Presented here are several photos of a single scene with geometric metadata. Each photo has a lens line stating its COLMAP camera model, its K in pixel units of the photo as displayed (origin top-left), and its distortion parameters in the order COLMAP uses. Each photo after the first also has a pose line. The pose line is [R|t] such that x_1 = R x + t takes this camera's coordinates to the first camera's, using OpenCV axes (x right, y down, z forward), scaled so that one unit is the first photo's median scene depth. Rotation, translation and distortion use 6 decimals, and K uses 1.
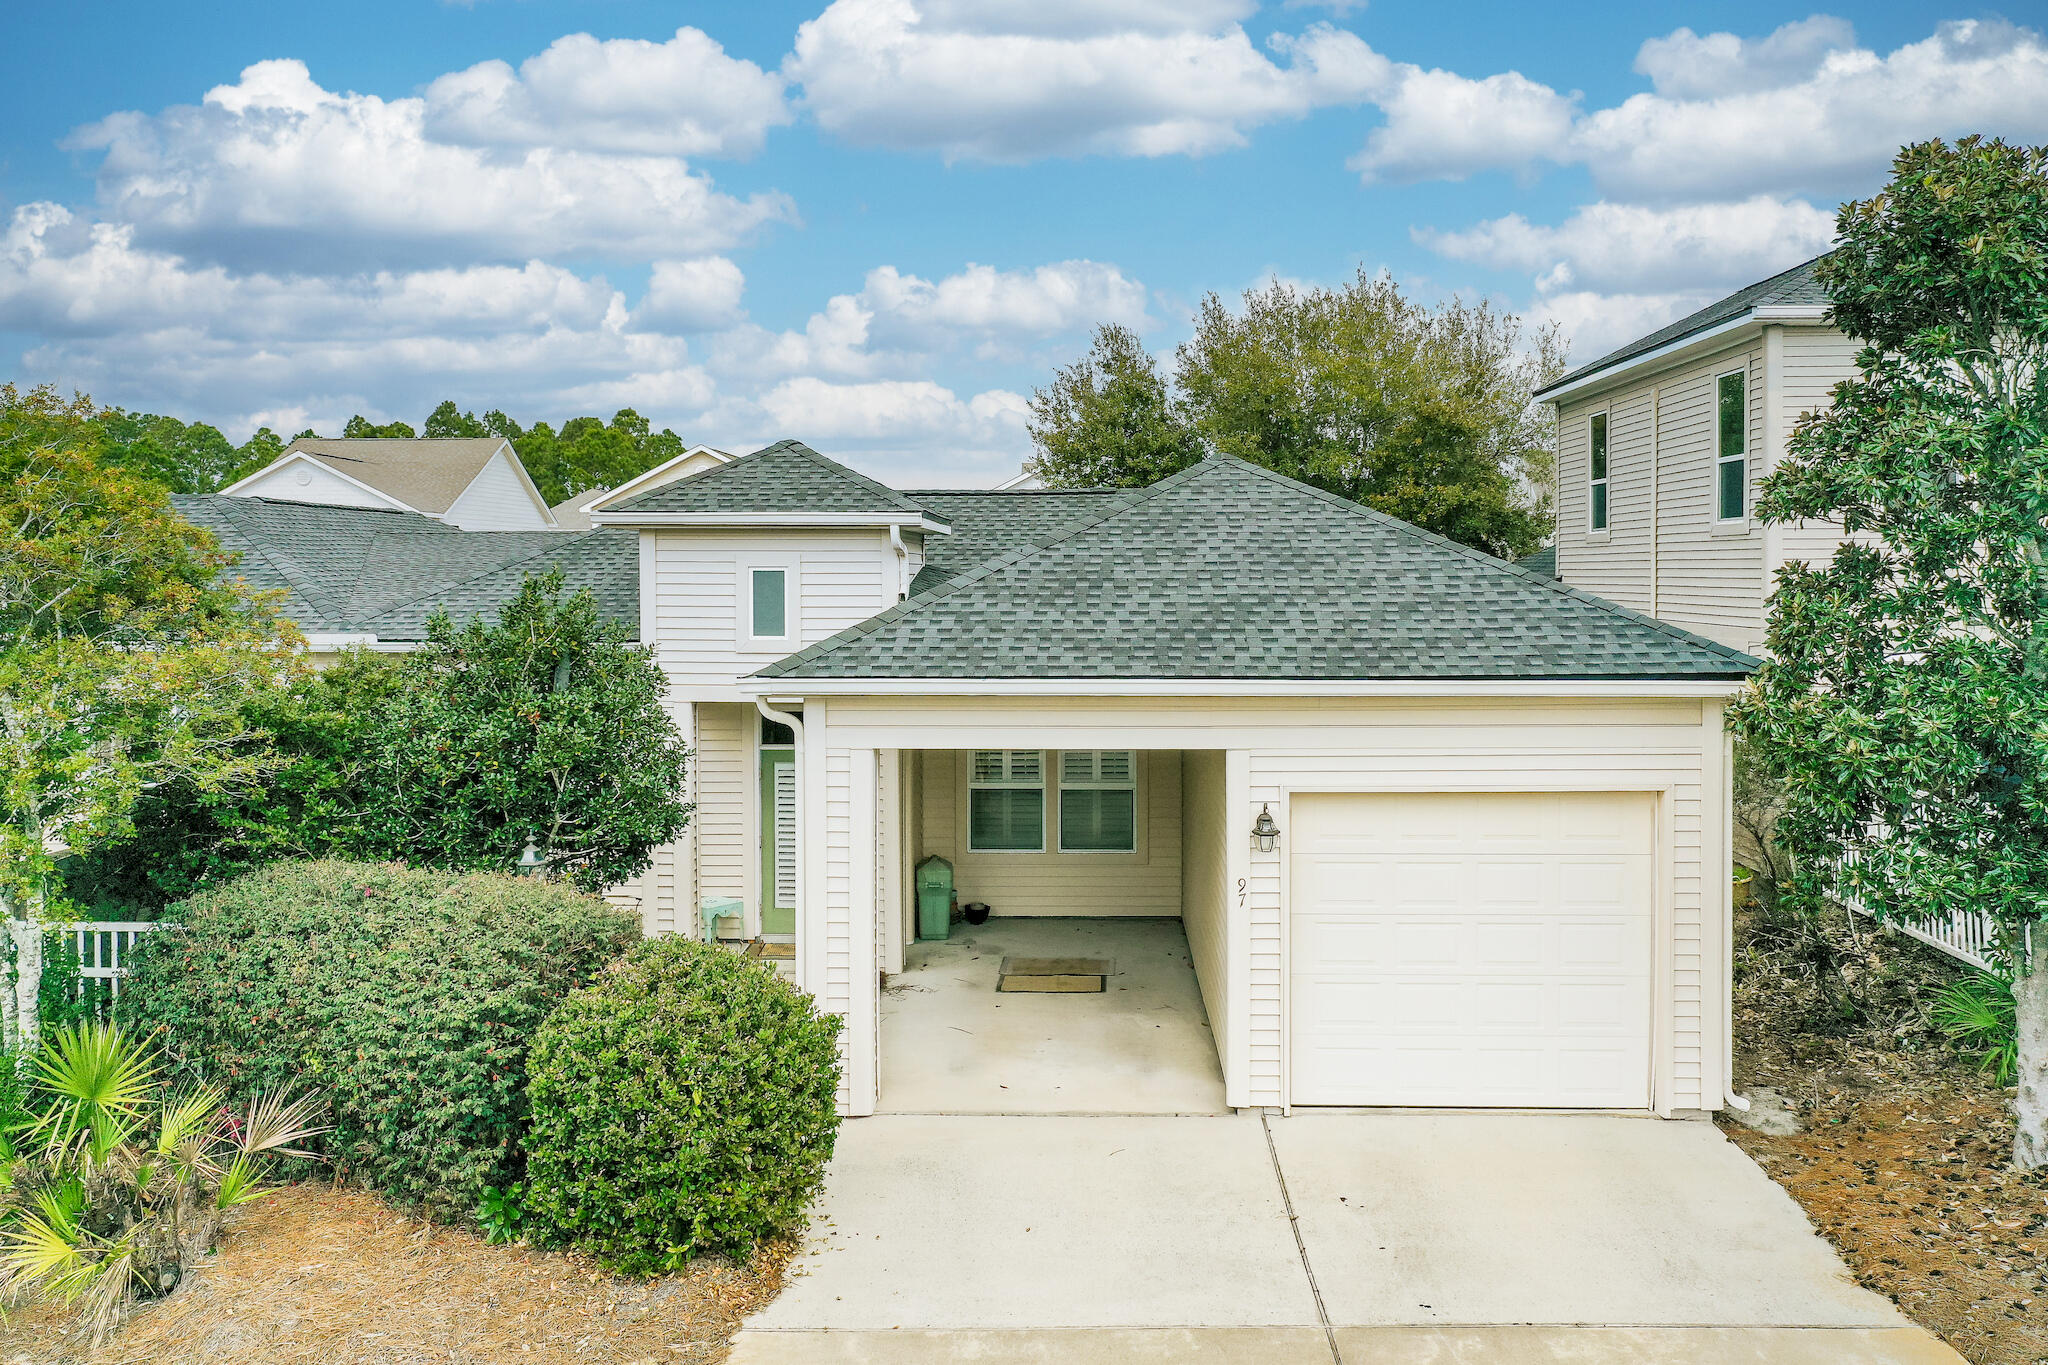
lens RADIAL K [[1685.9, 0, 1016.9], [0, 1685.9, 681.3], [0, 0, 1]] dist [0.003619, 0.003848]
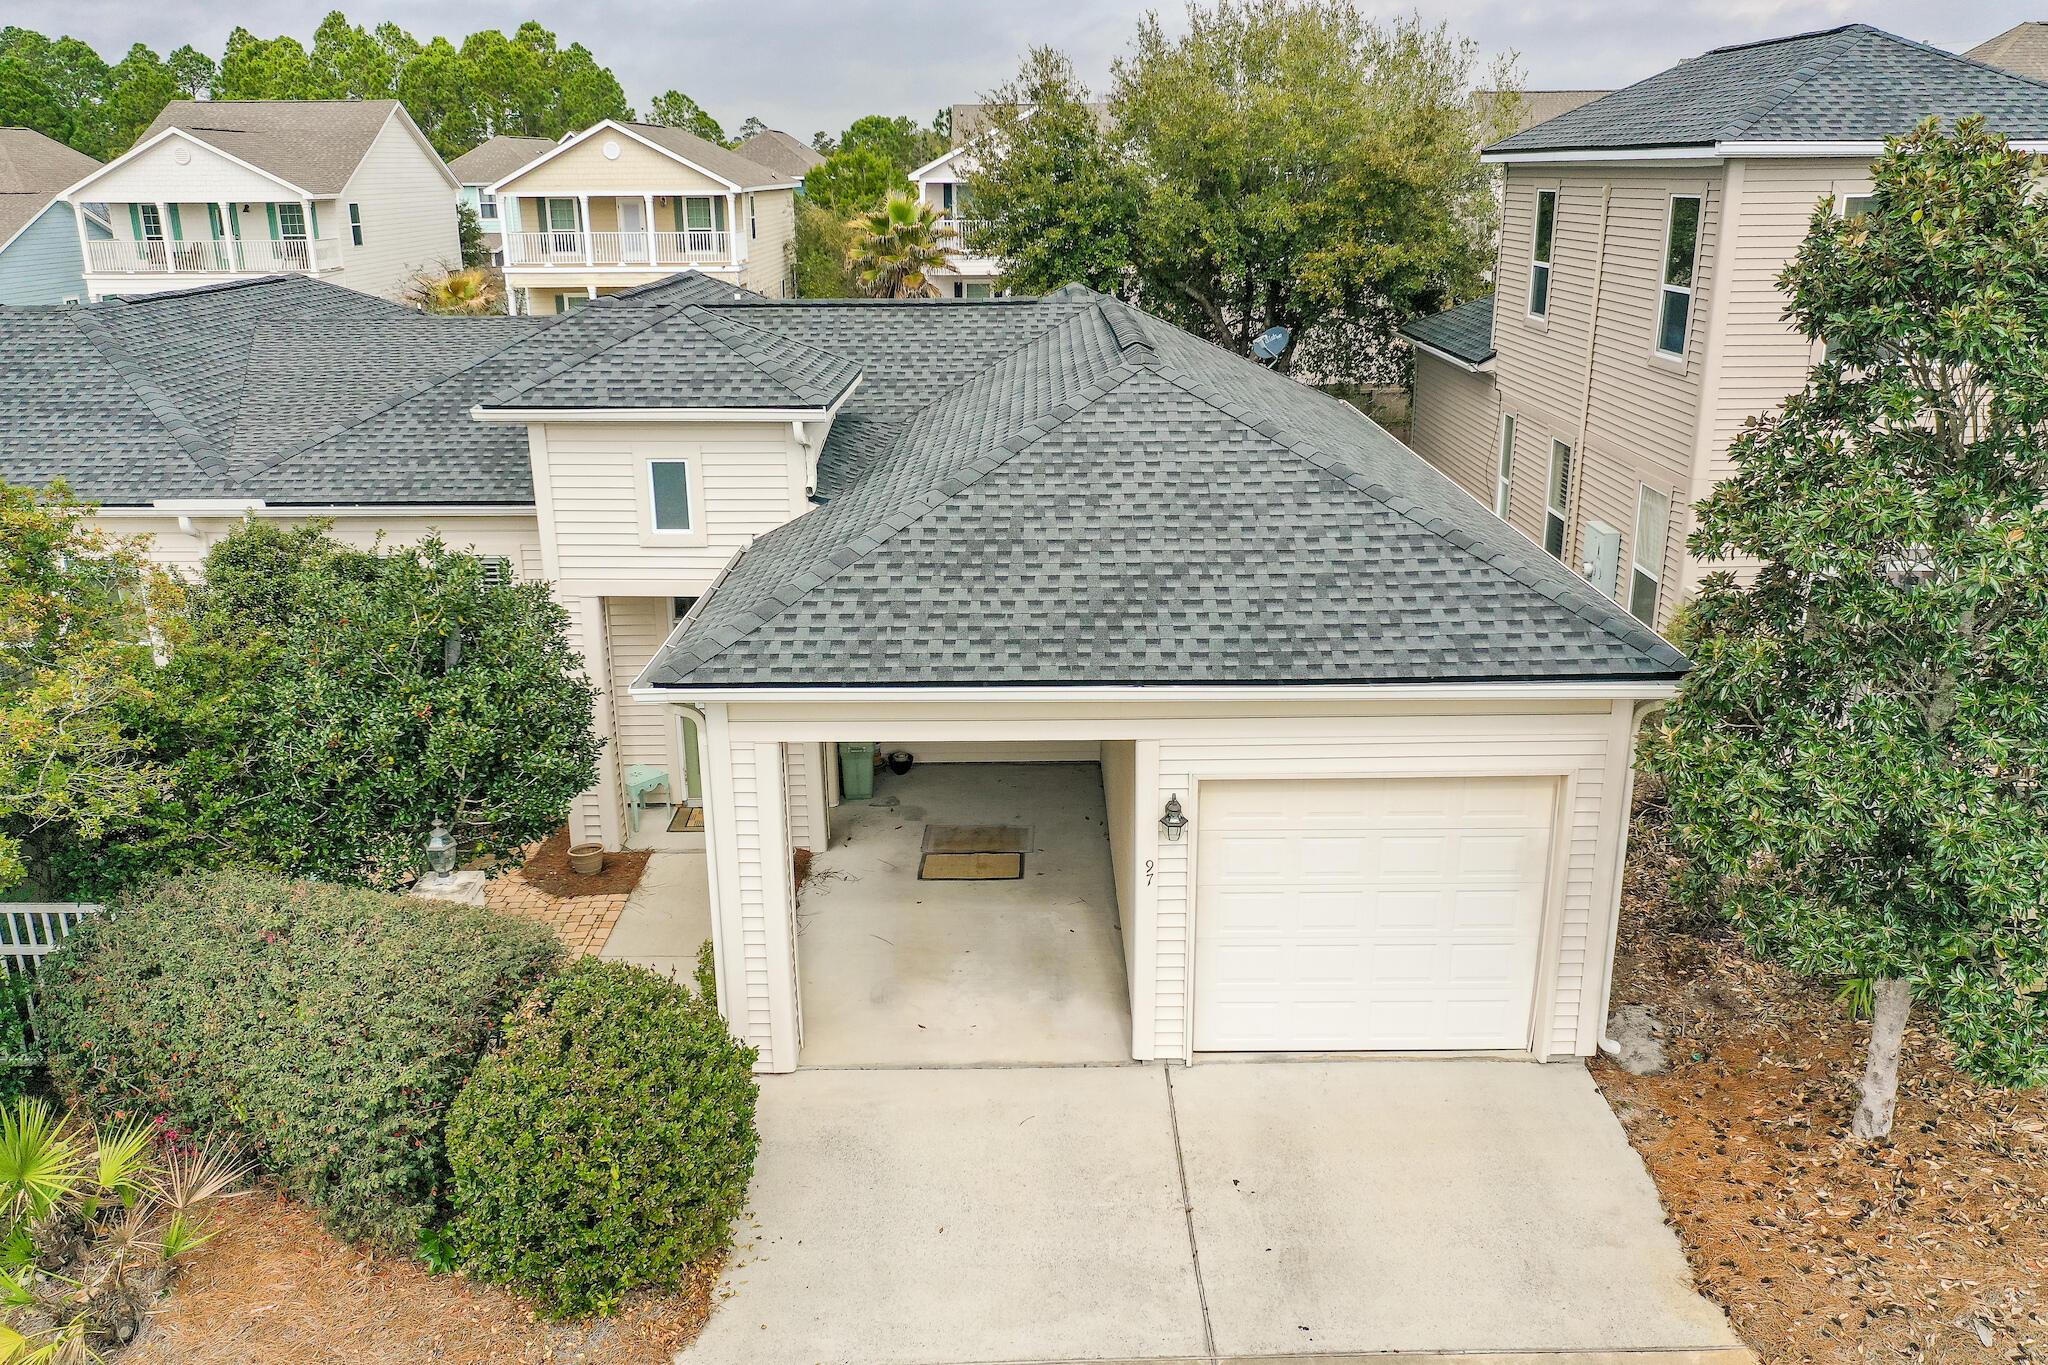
lens RADIAL K [[1609.9, 0, 1033.2], [0, 1609.9, 682.7], [0, 0, 1]] dist [0.006138, -0.007833]
pose [[0.999174, -0.018108, 0.036381, 0.029899], [0.006601, 0.955666, 0.294377, -0.269373], [-0.040099, -0.293894, 0.954997, 0.108295]]
